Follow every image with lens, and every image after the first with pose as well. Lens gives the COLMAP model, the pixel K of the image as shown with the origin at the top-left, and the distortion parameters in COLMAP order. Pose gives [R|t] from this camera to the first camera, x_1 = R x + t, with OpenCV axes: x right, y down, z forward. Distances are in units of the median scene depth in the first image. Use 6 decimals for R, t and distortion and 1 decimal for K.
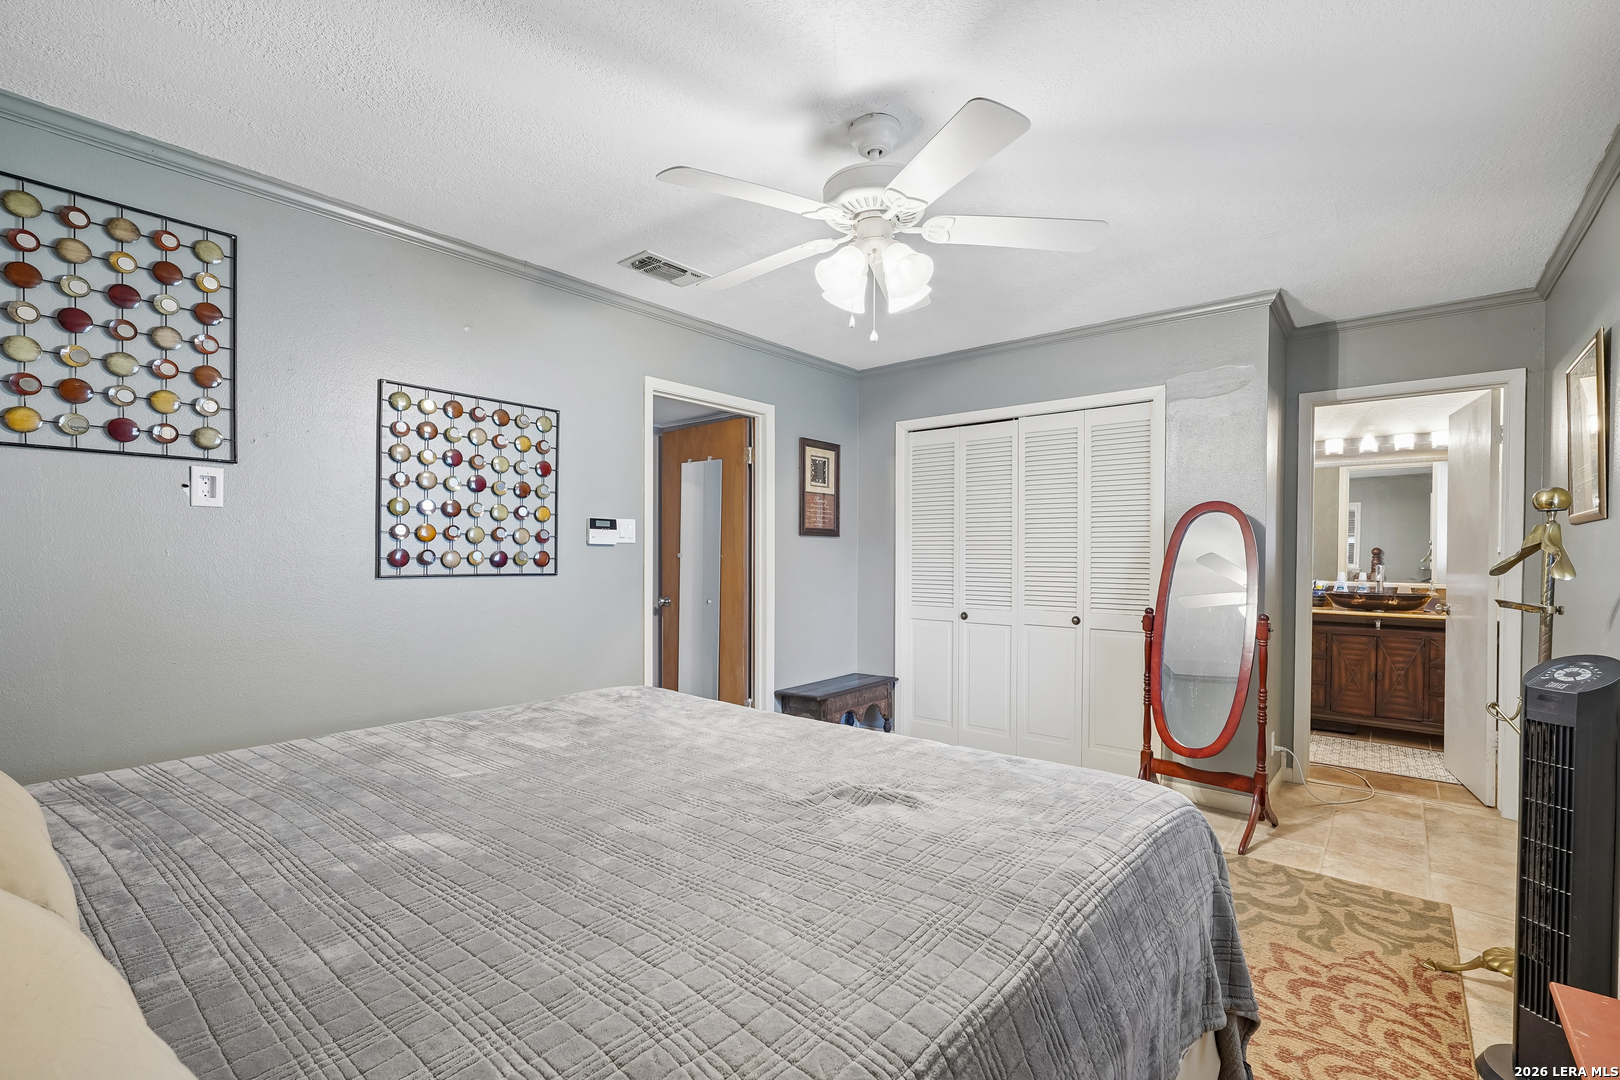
lens RADIAL K [[714.5, 0, 798.3], [0, 714.5, 553.2], [0, 0, 1]] dist [-0.010947, 0.006564]
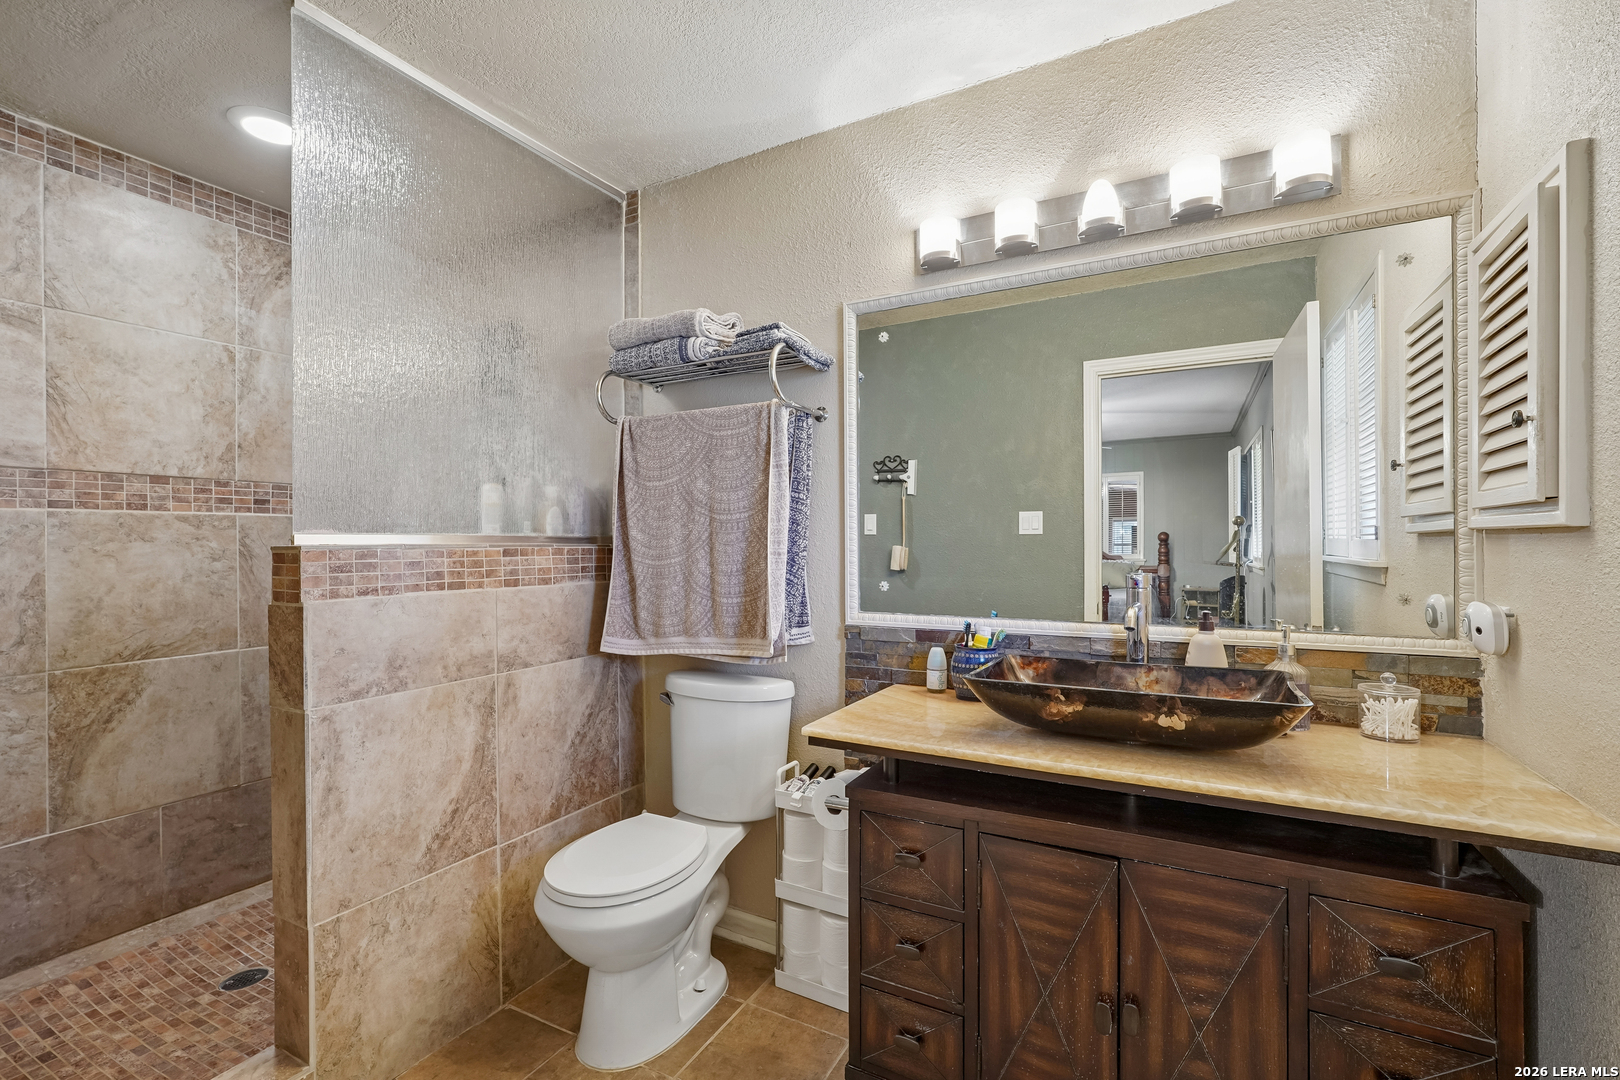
lens RADIAL K [[714.5, 0, 796.3], [0, 714.5, 544.4], [0, 0, 1]] dist [-0.010947, 0.006564]
pose [[0.978725, -0.007178, 0.205052, 0.641920], [0.009797, 0.999883, -0.011758, 0.006368], [-0.204944, 0.013517, 0.978680, 0.764448]]
